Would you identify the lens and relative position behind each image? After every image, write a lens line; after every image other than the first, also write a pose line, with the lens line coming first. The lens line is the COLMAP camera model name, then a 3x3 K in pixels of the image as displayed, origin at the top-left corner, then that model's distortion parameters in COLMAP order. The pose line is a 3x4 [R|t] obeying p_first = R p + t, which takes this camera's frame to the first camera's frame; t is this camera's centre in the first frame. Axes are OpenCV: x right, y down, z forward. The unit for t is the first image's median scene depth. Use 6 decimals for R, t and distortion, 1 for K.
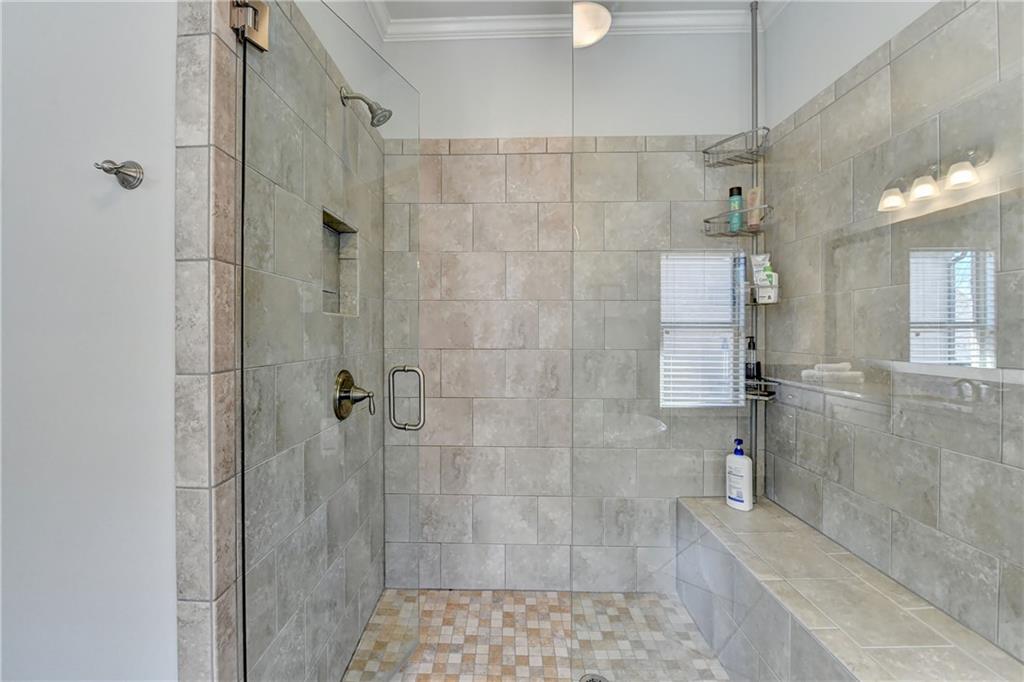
lens RADIAL K [[443.1, 0, 509.7], [0, 443.1, 332.1], [0, 0, 1]] dist [-0.012306, -0.001701]
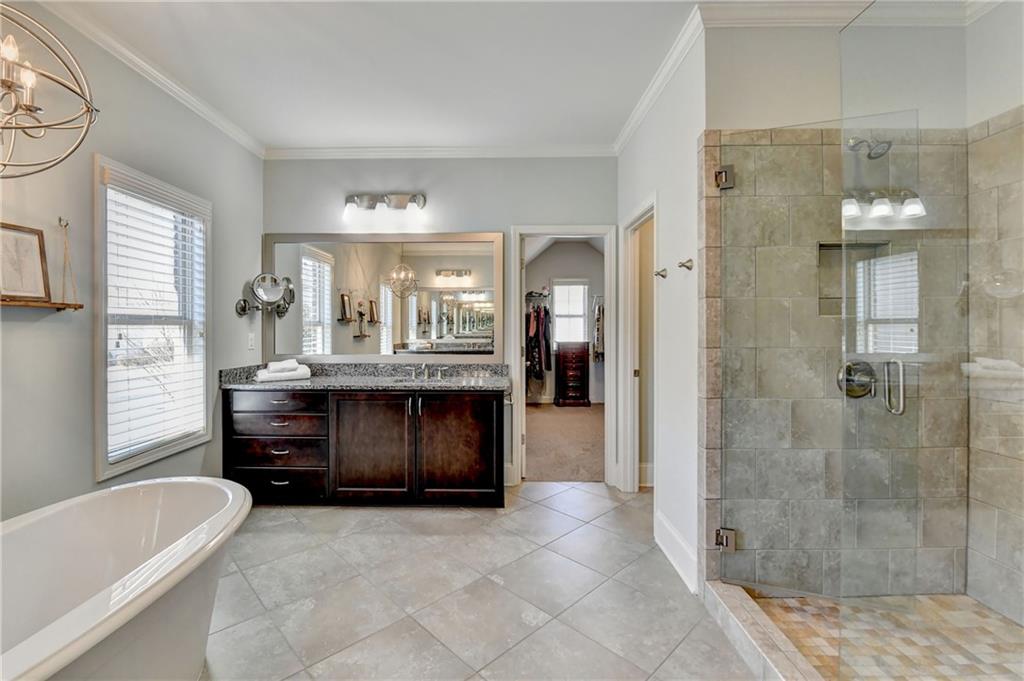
lens RADIAL K [[443.1, 0, 507.7], [0, 443.1, 340.2], [0, 0, 1]] dist [-0.012306, -0.001701]
pose [[0.001675, -0.000127, -0.999999, 1.107928], [0.001672, 0.999999, -0.000124, 0.036088], [0.999997, -0.001671, 0.001675, -0.011911]]
